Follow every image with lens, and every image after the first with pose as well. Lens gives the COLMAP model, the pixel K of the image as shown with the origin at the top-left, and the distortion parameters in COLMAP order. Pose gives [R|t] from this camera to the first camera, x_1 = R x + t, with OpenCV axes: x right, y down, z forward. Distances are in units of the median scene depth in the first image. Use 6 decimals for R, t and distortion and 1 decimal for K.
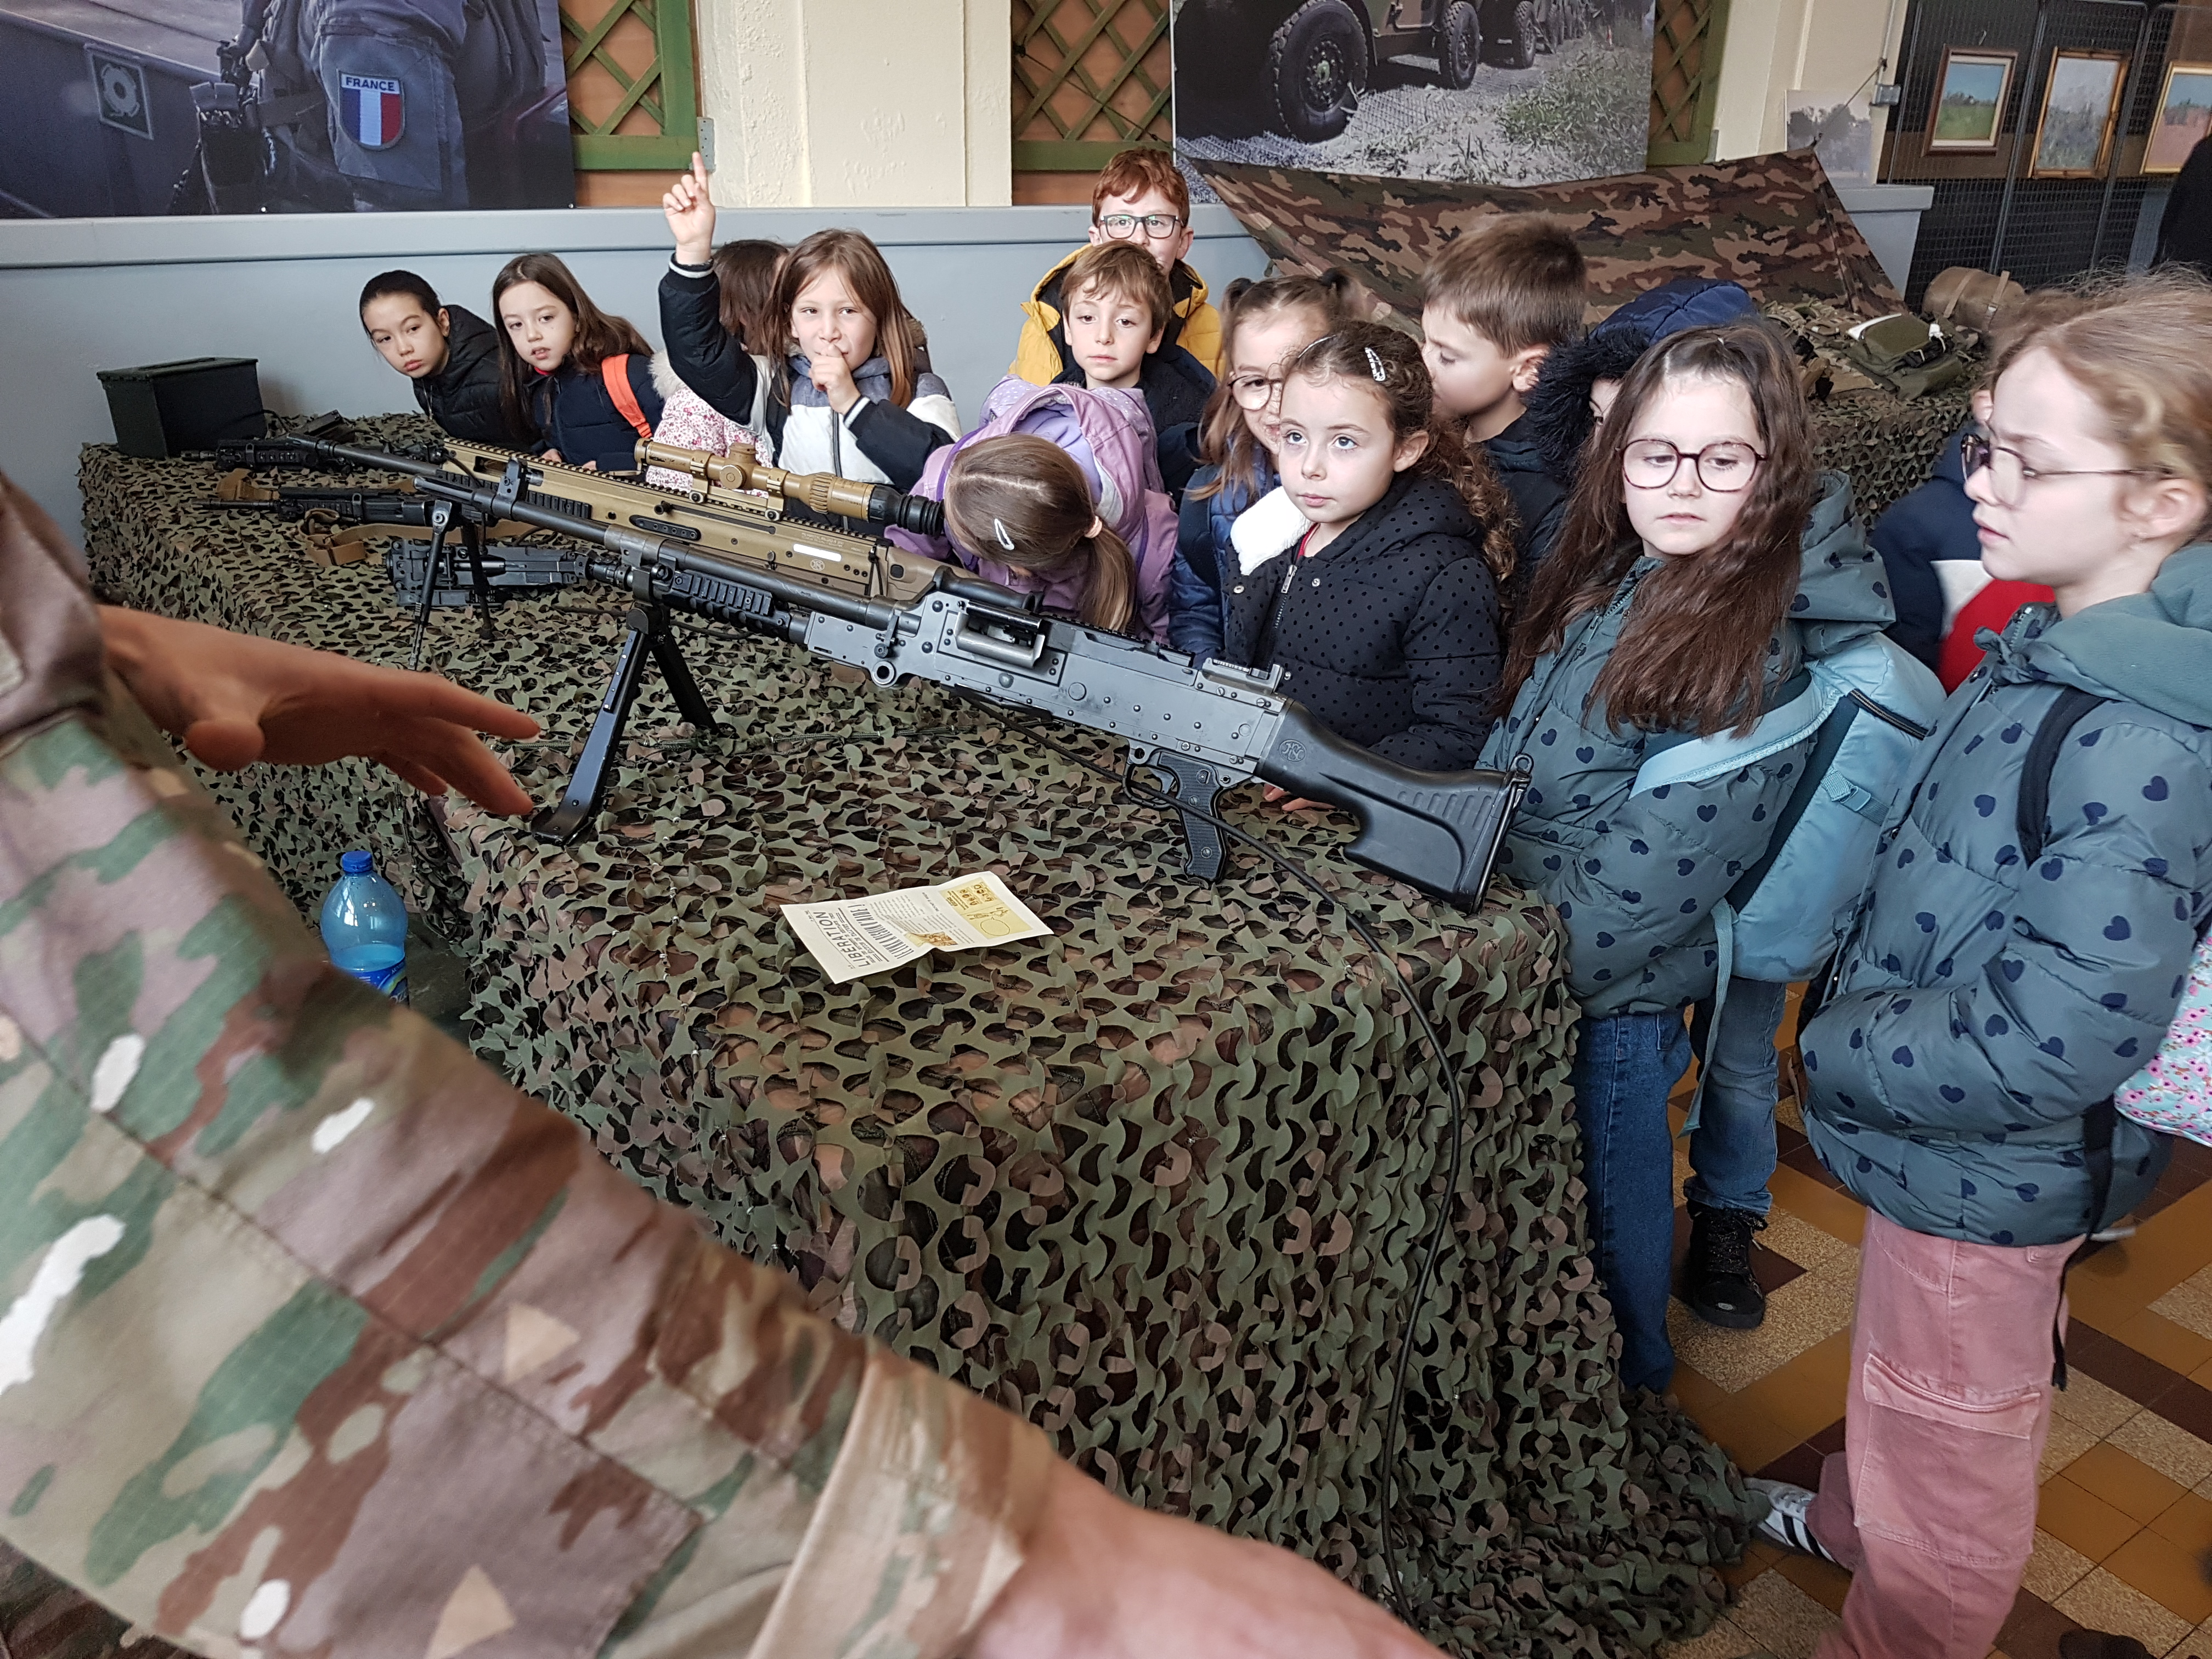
lens RADIAL K [[1738.7, 0, 1072.7], [0, 1738.7, 870.7], [0, 0, 1]] dist [0.103562, -0.140719]
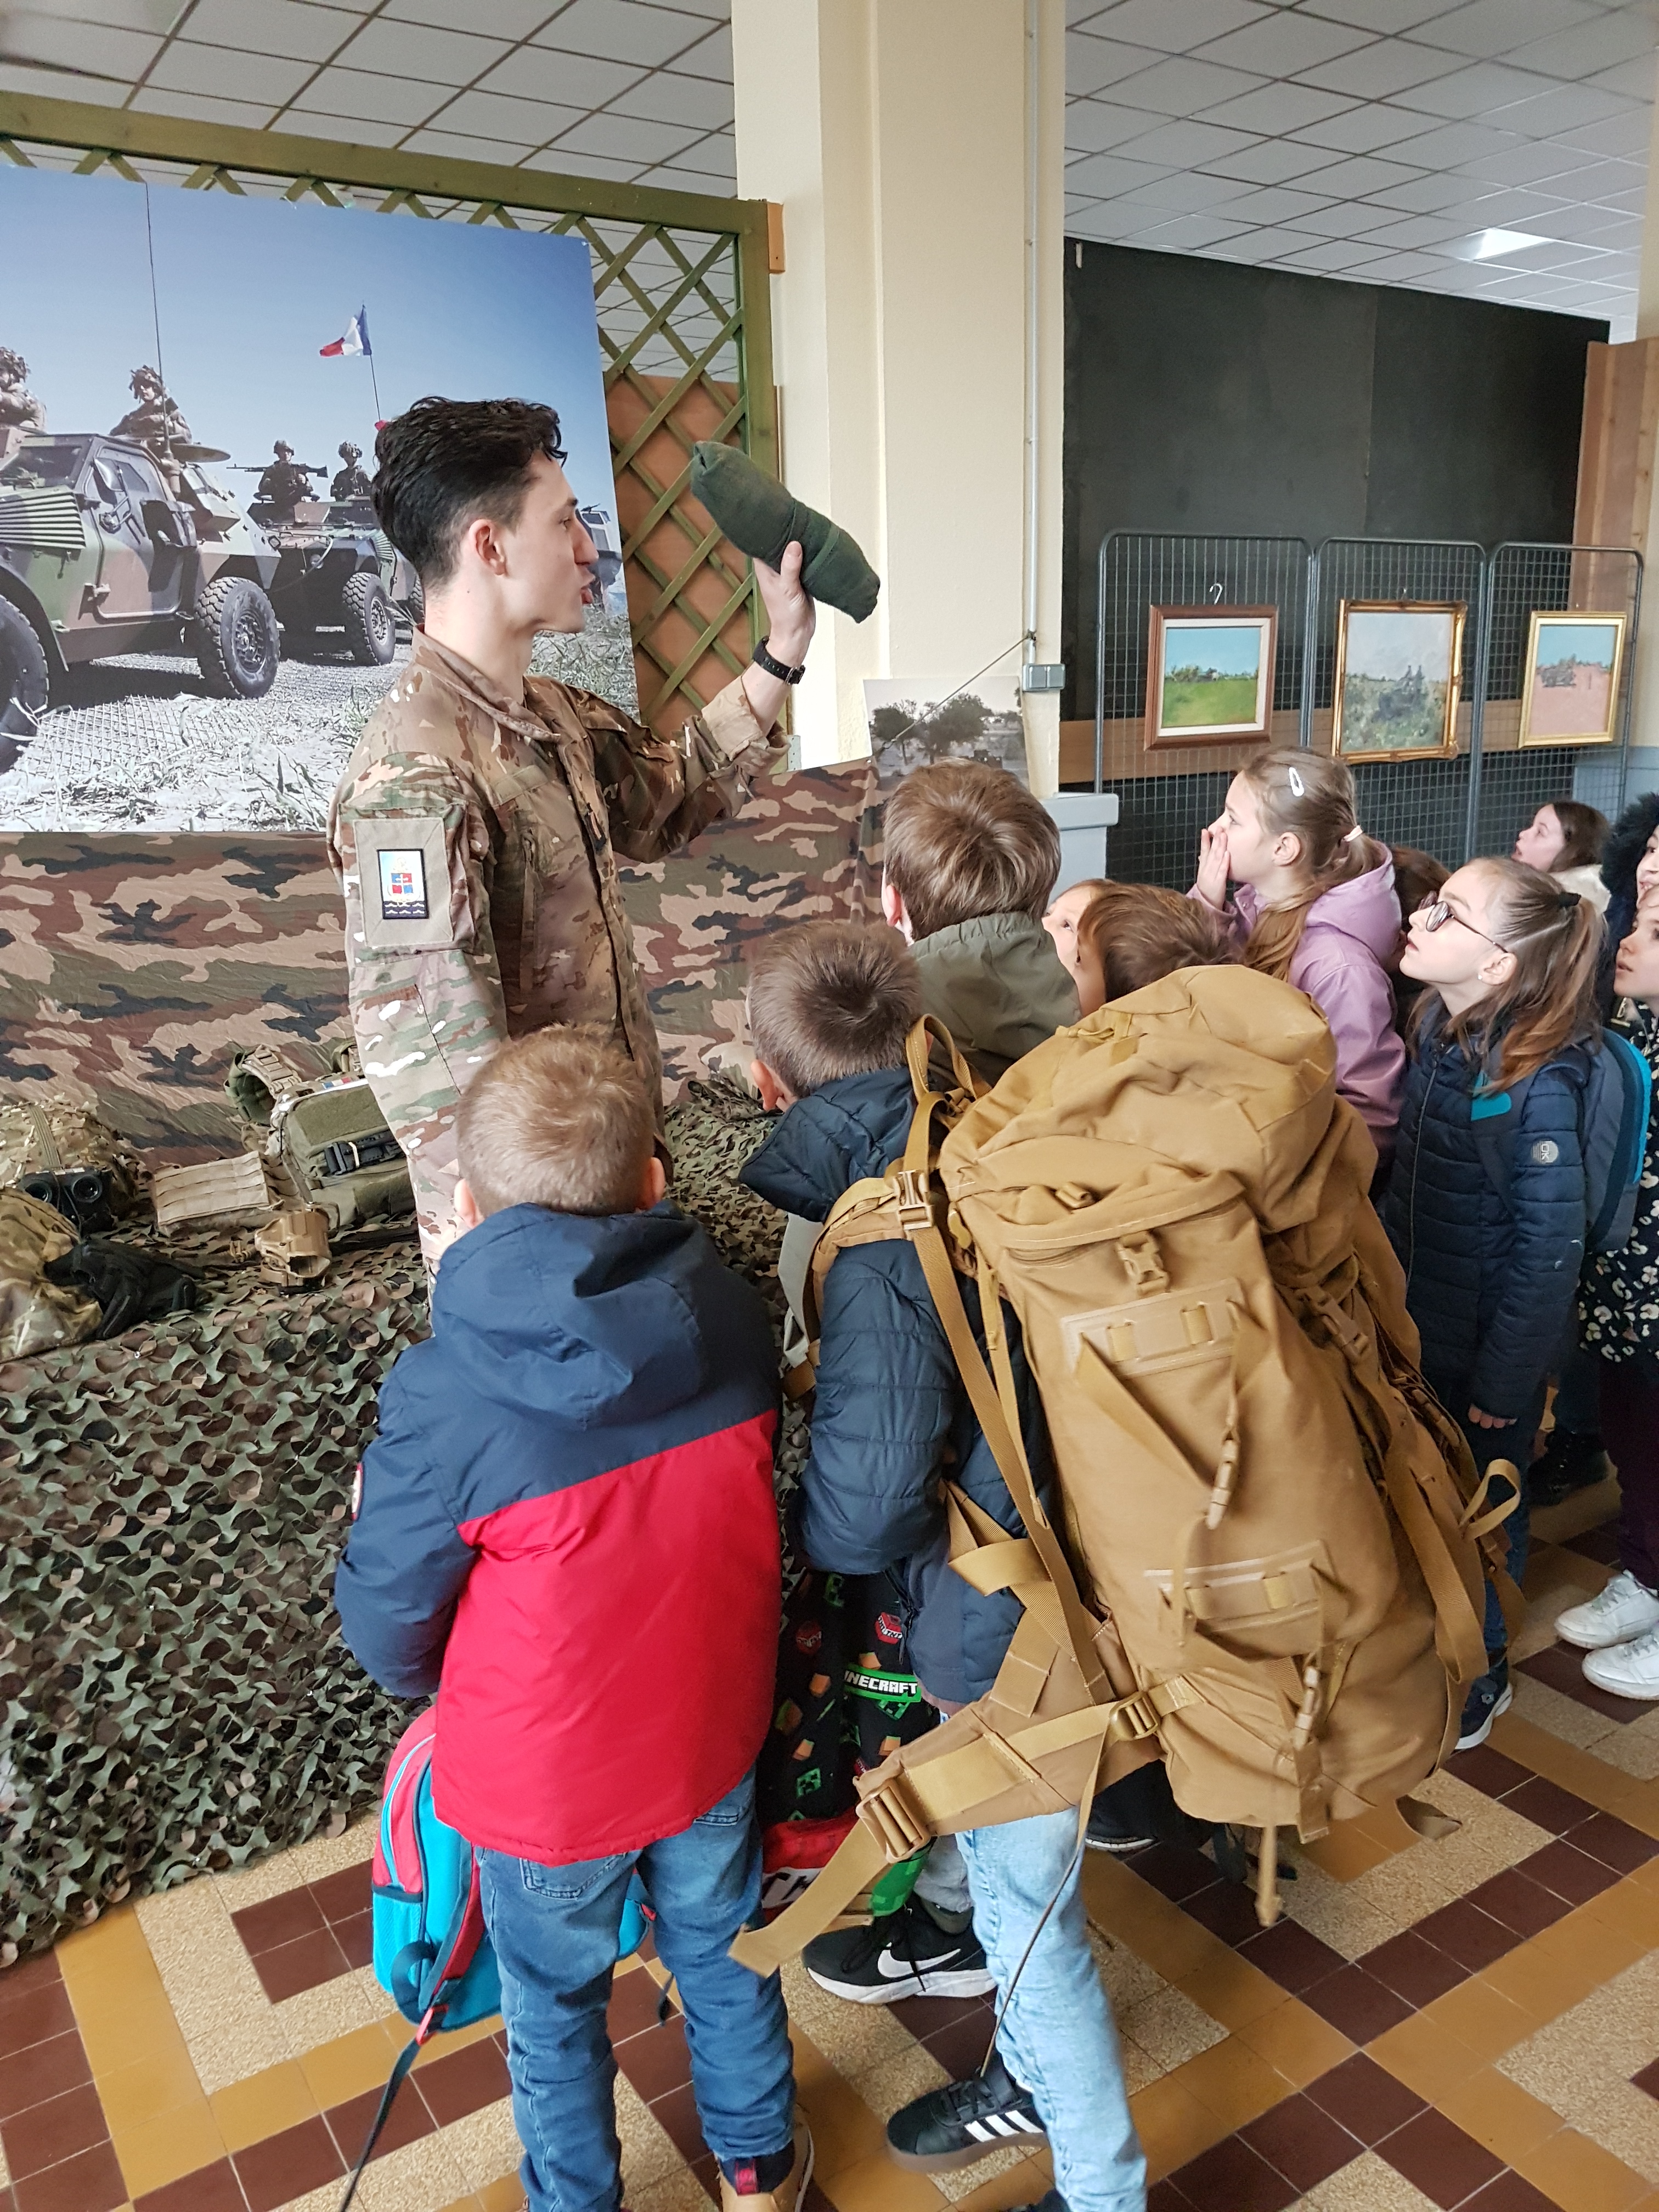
lens RADIAL K [[1702.1, 0, 829.5], [0, 1702.1, 1106.0], [0, 0, 1]] dist [0.139220, -0.246281]
pose [[0.999038, -0.028815, -0.033061, 0.447152], [0.022978, 0.986020, -0.165038, -0.167511], [0.037354, 0.164119, 0.985733, 0.367354]]
